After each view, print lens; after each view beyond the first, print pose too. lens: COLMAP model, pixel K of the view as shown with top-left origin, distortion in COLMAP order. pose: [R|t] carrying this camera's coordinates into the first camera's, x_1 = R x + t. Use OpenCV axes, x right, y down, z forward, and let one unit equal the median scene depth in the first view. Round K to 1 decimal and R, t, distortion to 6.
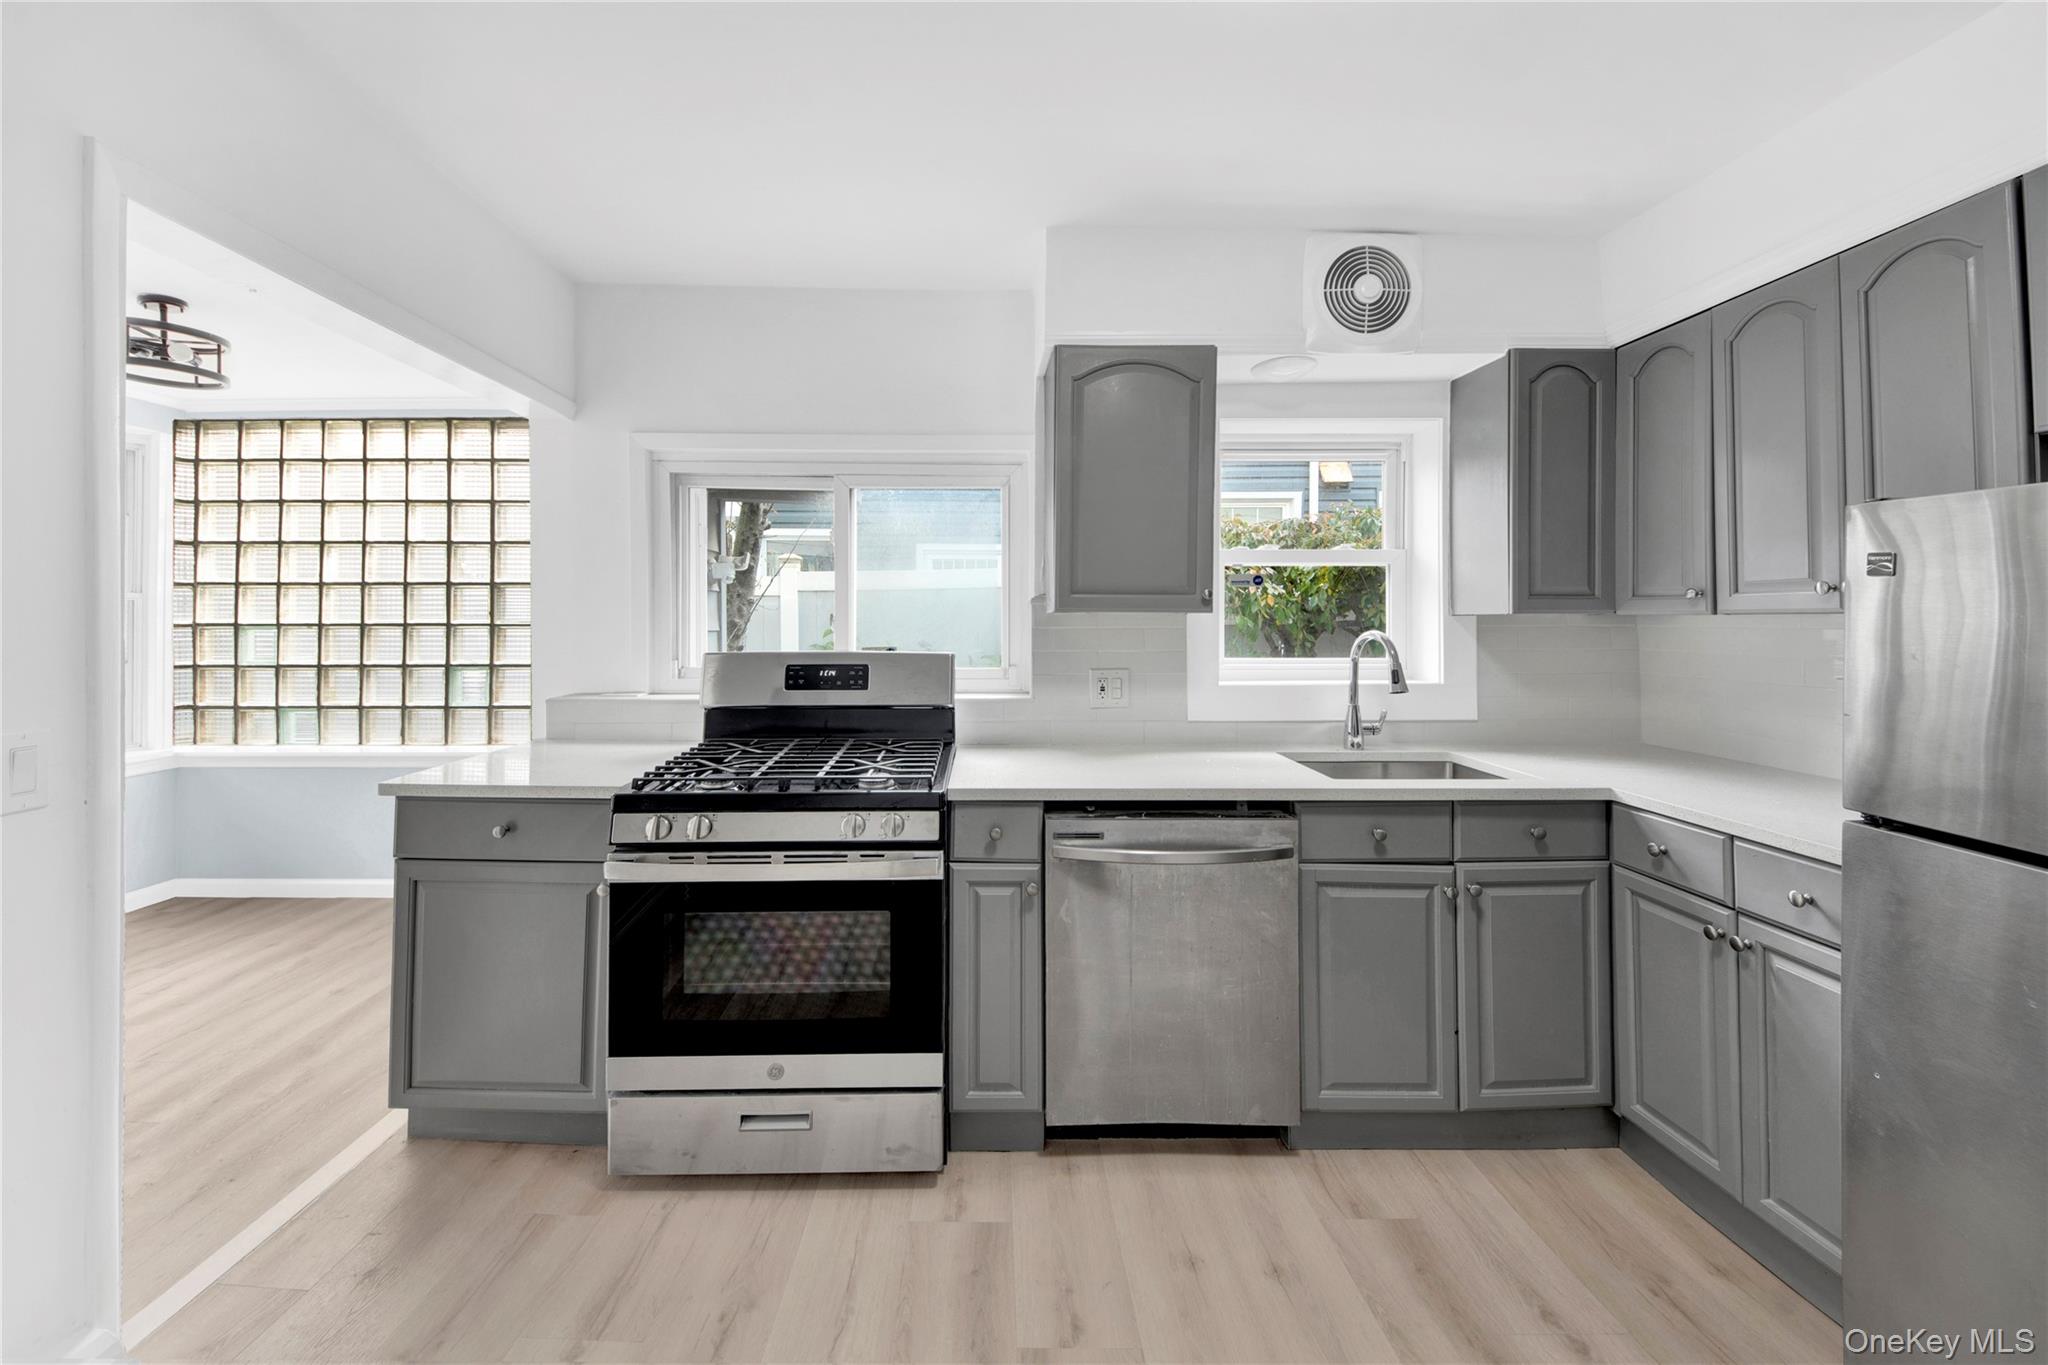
lens RADIAL K [[777.9, 0, 976.4], [0, 777.9, 636.6], [0, 0, 1]] dist [-0.000509, -0.011986]
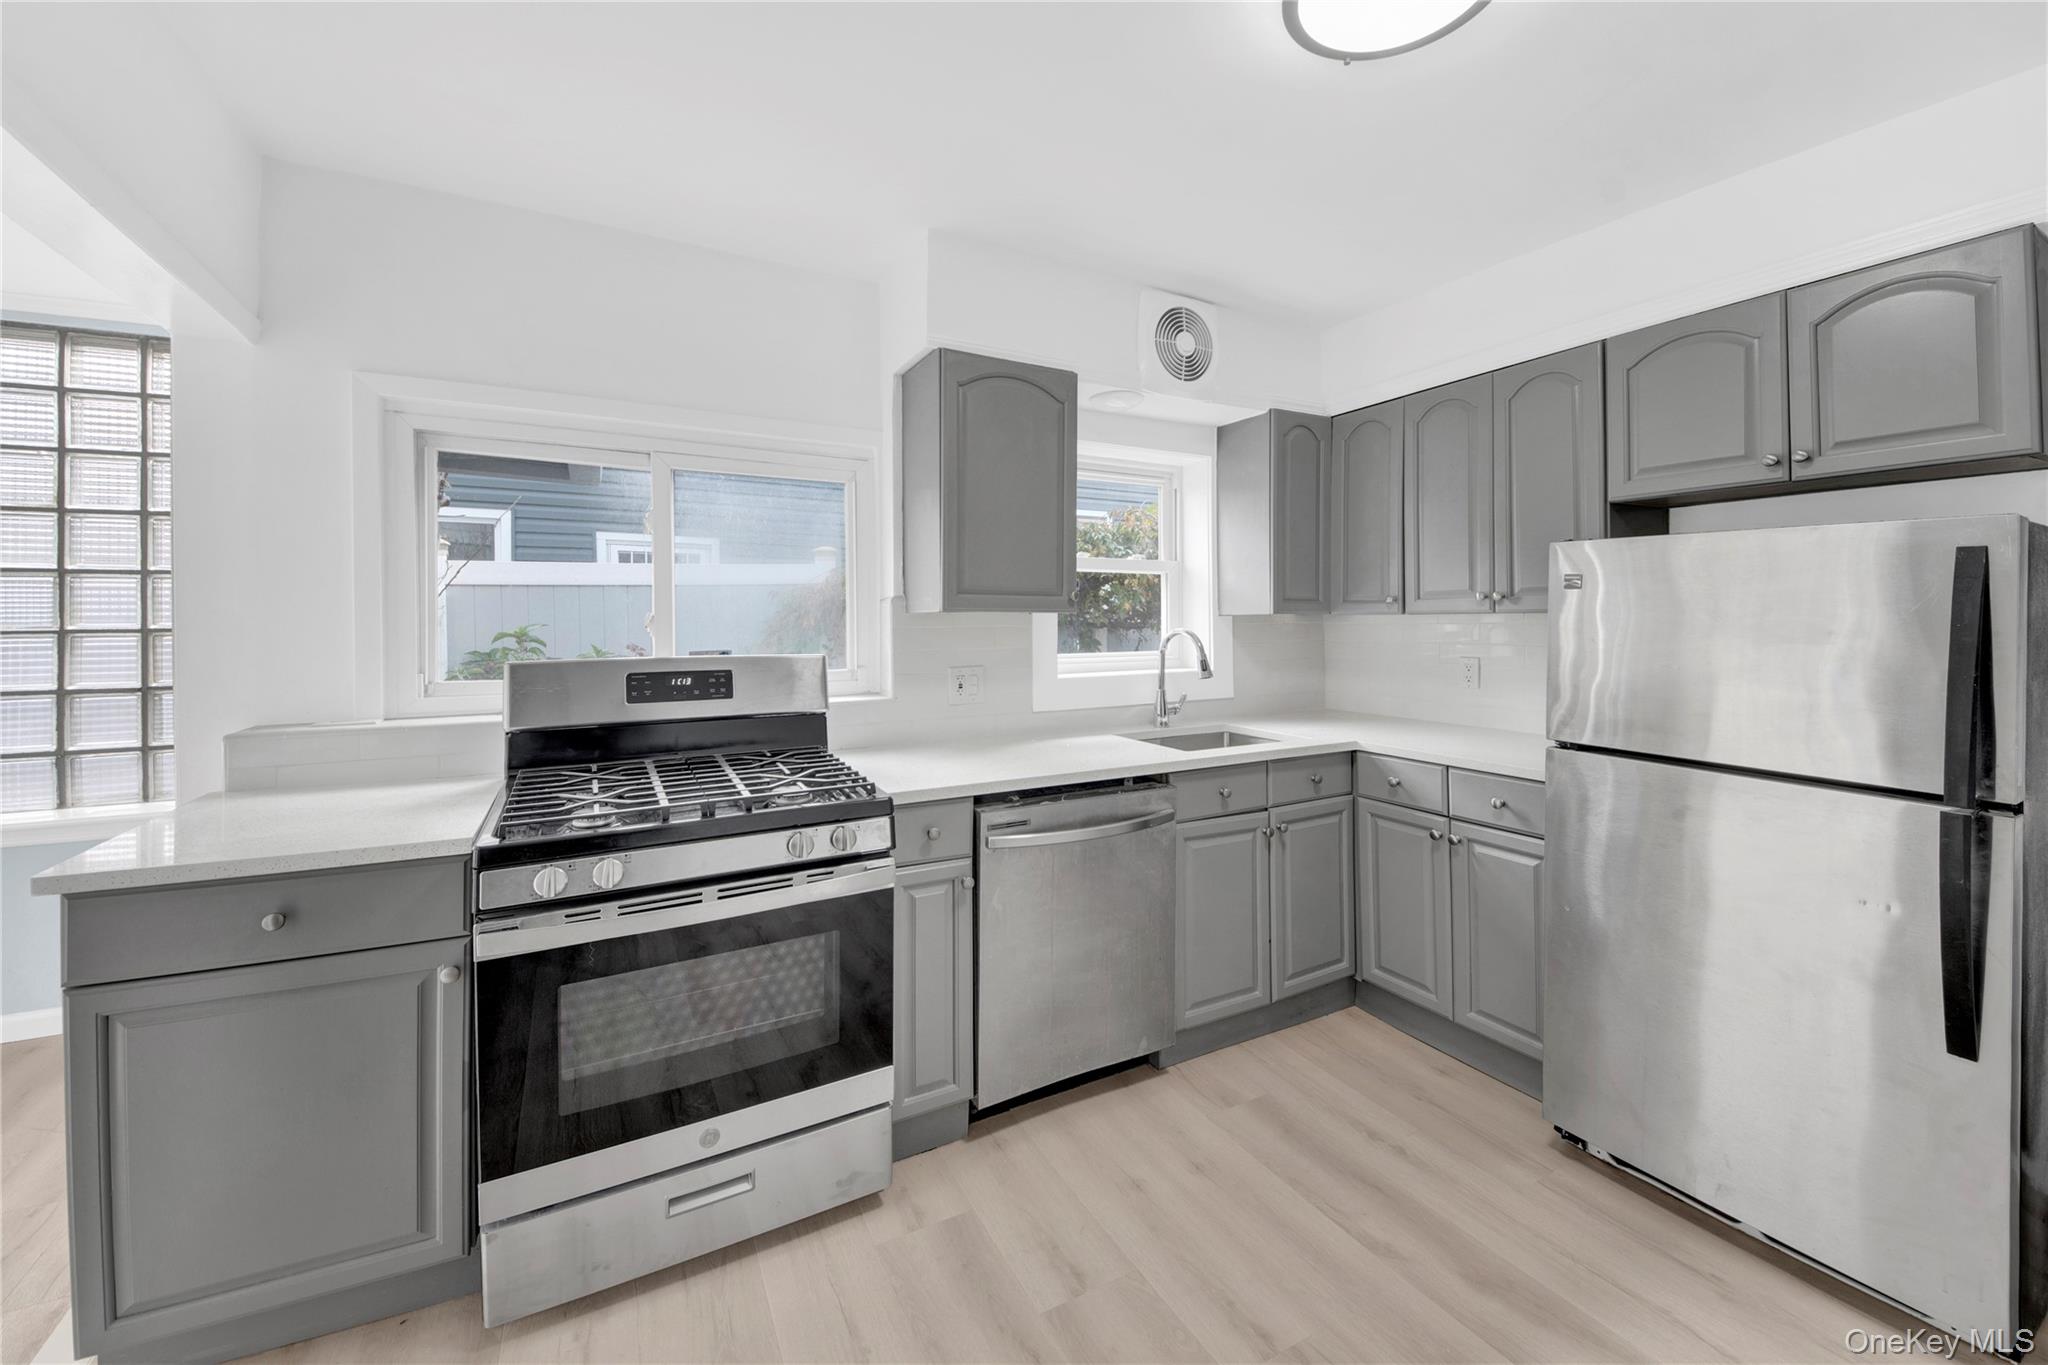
lens RADIAL K [[766.1, 0, 1027.9], [0, 766.1, 645.3], [0, 0, 1]] dist [0.000481, -0.011521]
pose [[0.884153, -0.018294, 0.466839, -0.311829], [0.013967, 0.999821, 0.012728, 0.000668], [-0.466989, -0.004733, 0.884251, 0.071555]]
